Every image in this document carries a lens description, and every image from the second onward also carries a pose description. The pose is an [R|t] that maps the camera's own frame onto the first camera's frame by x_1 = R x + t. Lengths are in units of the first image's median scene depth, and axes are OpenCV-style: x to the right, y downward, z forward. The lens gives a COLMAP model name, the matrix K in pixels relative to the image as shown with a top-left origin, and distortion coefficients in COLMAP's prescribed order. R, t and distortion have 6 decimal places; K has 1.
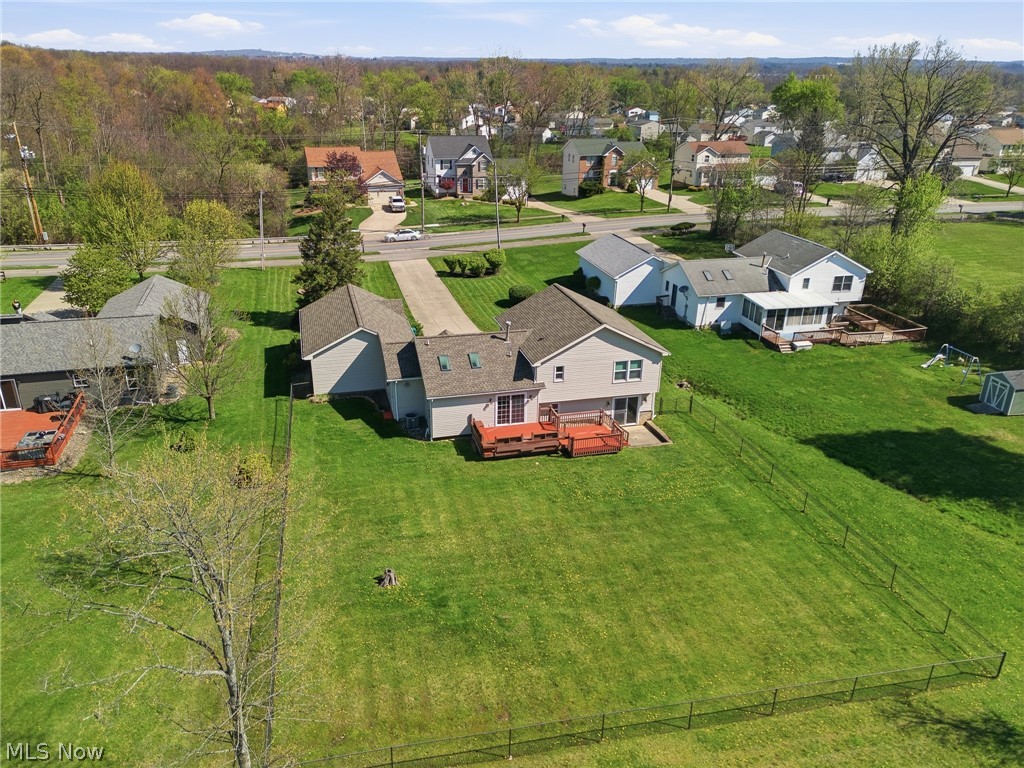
lens RADIAL K [[751.8, 0, 512.0], [0, 751.8, 384.0], [0, 0, 1]] dist [0.131373, -0.178820]
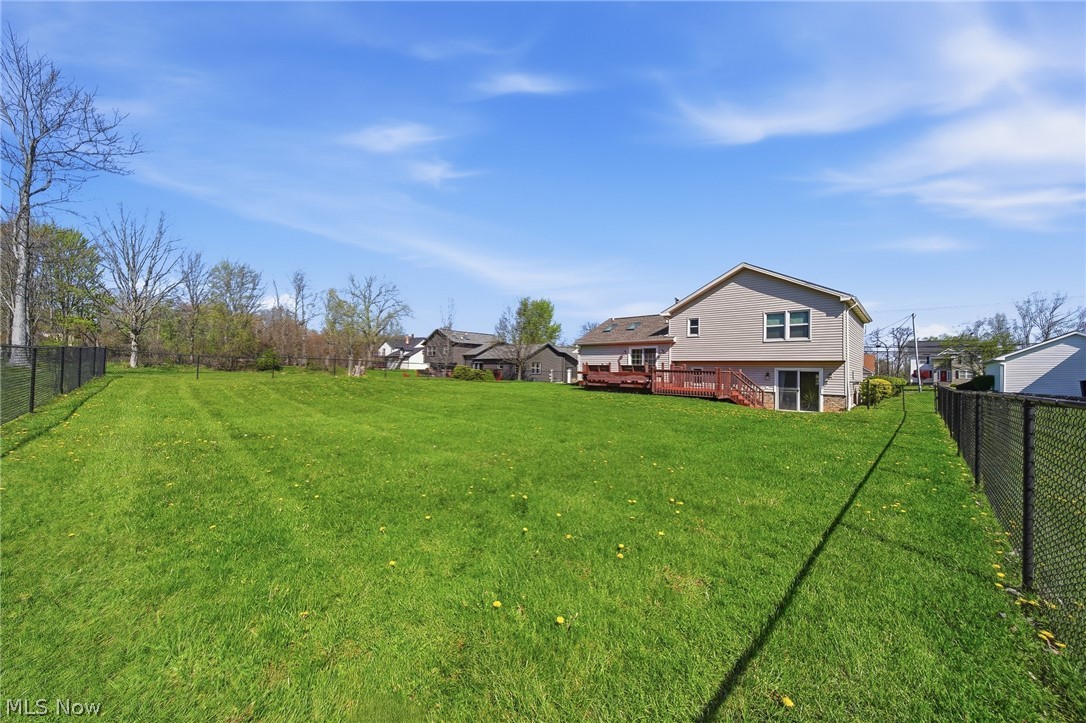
lens RADIAL K [[387.3, 0, 543.0], [0, 387.3, 361.5], [0, 0, 1]] dist [-0.011276, 0.000002]
pose [[0.511449, -0.027782, -0.858864, 0.252904], [-0.342886, 0.909864, -0.233618, 0.133623], [0.787940, 0.413976, 0.455823, 0.447960]]
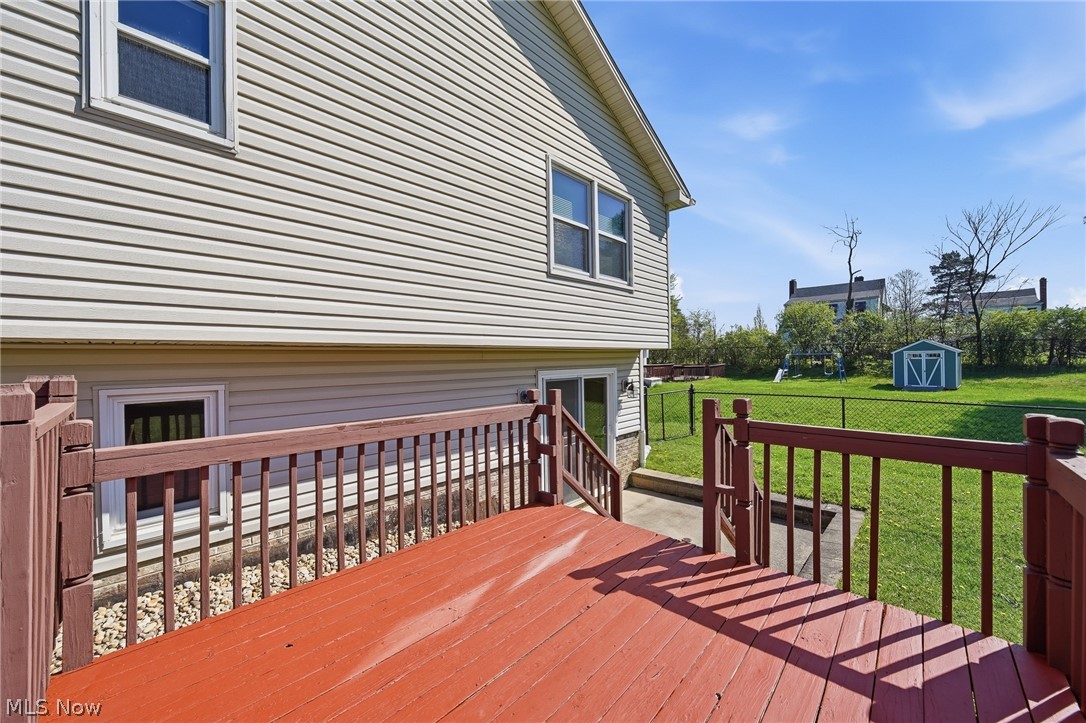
lens RADIAL K [[411.1, 0, 543.8], [0, 411.1, 355.9], [0, 0, 1]] dist [0.001203, 0.000074]
pose [[0.853458, -0.025074, 0.520558, 0.051620], [0.222246, 0.920977, -0.320013, 0.037504], [-0.471397, 0.388810, 0.791588, 0.644003]]
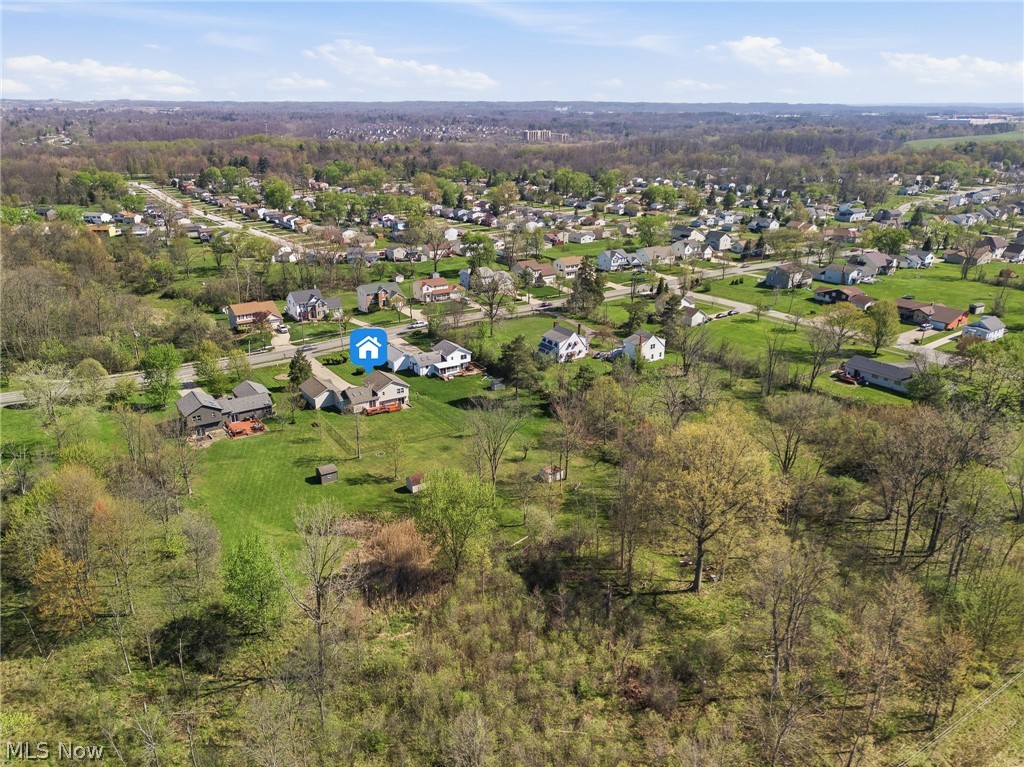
lens RADIAL K [[751.8, 0, 512.0], [0, 751.8, 383.5], [0, 0, 1]] dist [0.131373, -0.178820]
pose [[0.951523, -0.122185, 0.282266, -0.286047], [0.134088, 0.990699, -0.023166, 0.081121], [-0.276810, 0.059891, 0.959056, -2.112395]]
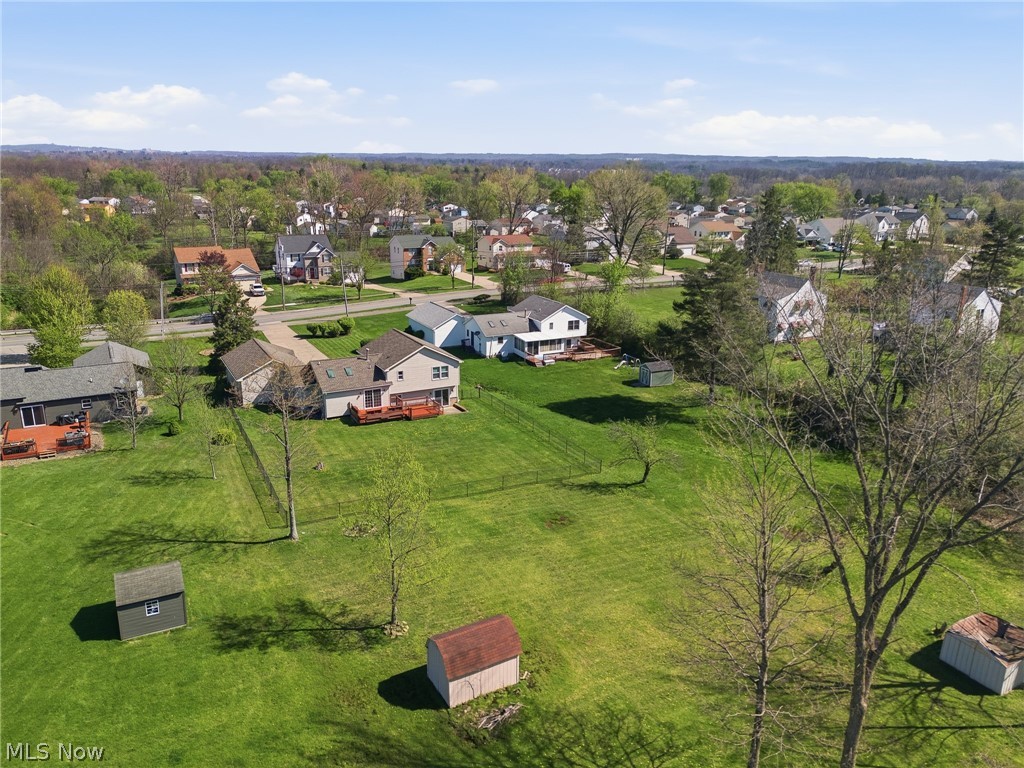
lens RADIAL K [[751.8, 0, 512.0], [0, 751.8, 384.0], [0, 0, 1]] dist [0.131373, -0.178820]
pose [[0.974542, -0.068565, 0.213462, -0.039254], [0.091107, 0.991045, -0.097617, 0.133762], [-0.204857, 0.114580, 0.972062, -0.495376]]
